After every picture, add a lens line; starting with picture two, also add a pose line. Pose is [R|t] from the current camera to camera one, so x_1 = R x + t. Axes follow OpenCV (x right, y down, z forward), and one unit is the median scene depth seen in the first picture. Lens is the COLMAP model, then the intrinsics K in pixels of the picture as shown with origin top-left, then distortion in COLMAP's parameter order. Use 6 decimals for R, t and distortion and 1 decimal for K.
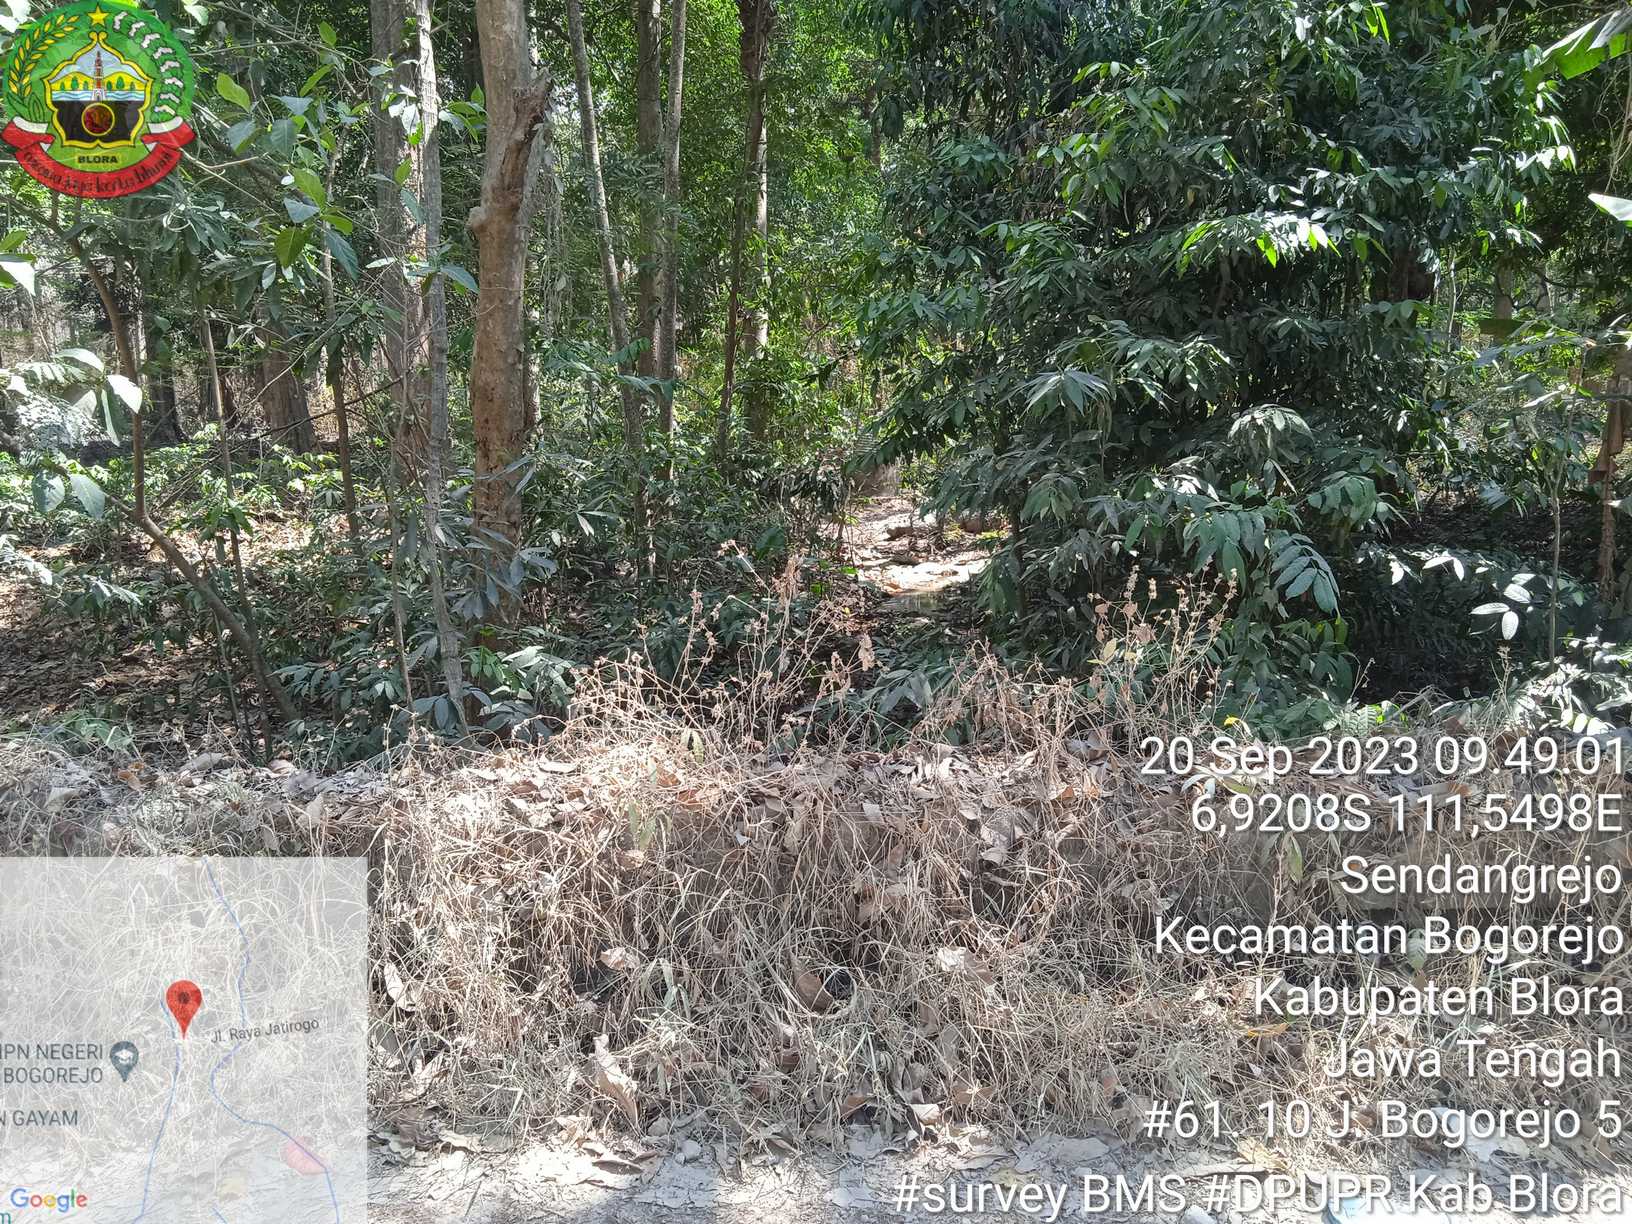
lens RADIAL K [[1410.7, 0, 818.9], [0, 1410.7, 633.5], [0, 0, 1]] dist [0.088773, -0.156069]
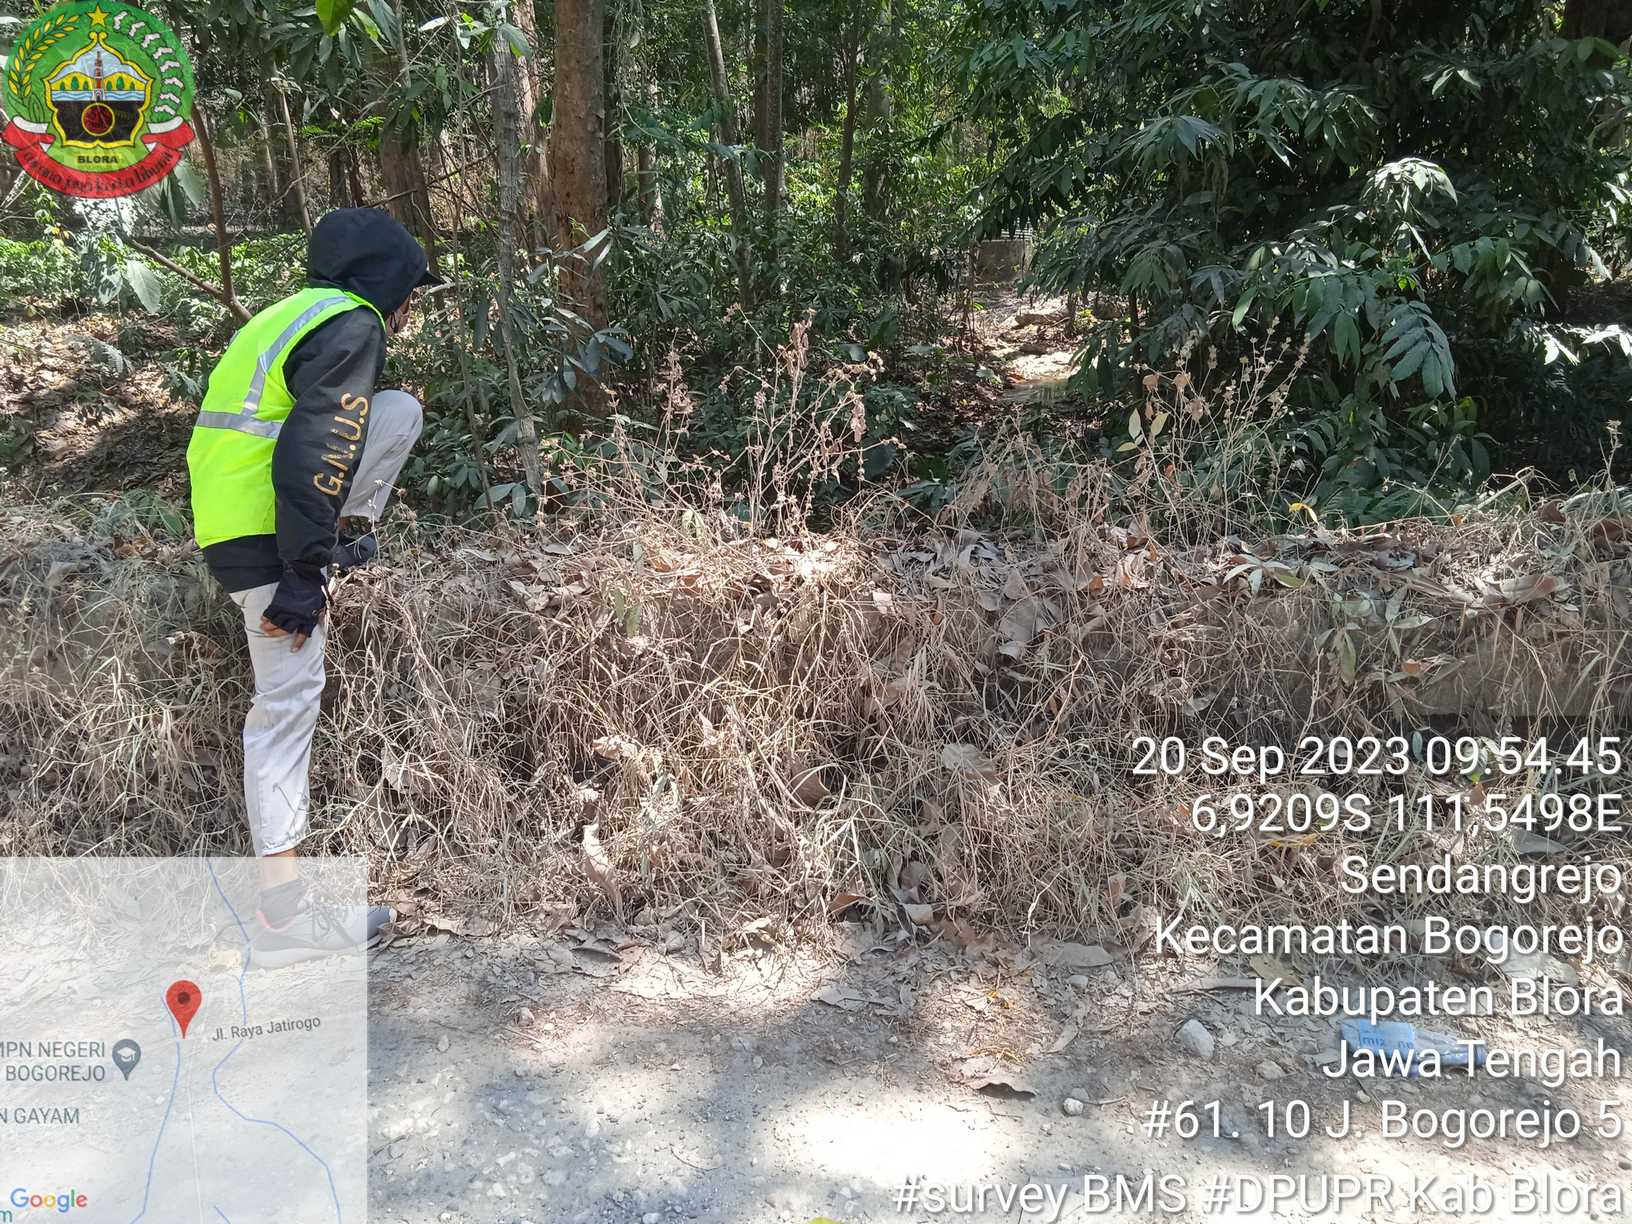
lens RADIAL K [[1410.7, 0, 818.9], [0, 1410.7, 633.5], [0, 0, 1]] dist [0.088773, -0.156069]
pose [[0.994880, 0.017868, -0.099469, 0.089416], [-0.003580, 0.989859, 0.142006, 0.015634], [0.100998, -0.140923, 0.984855, 0.077737]]
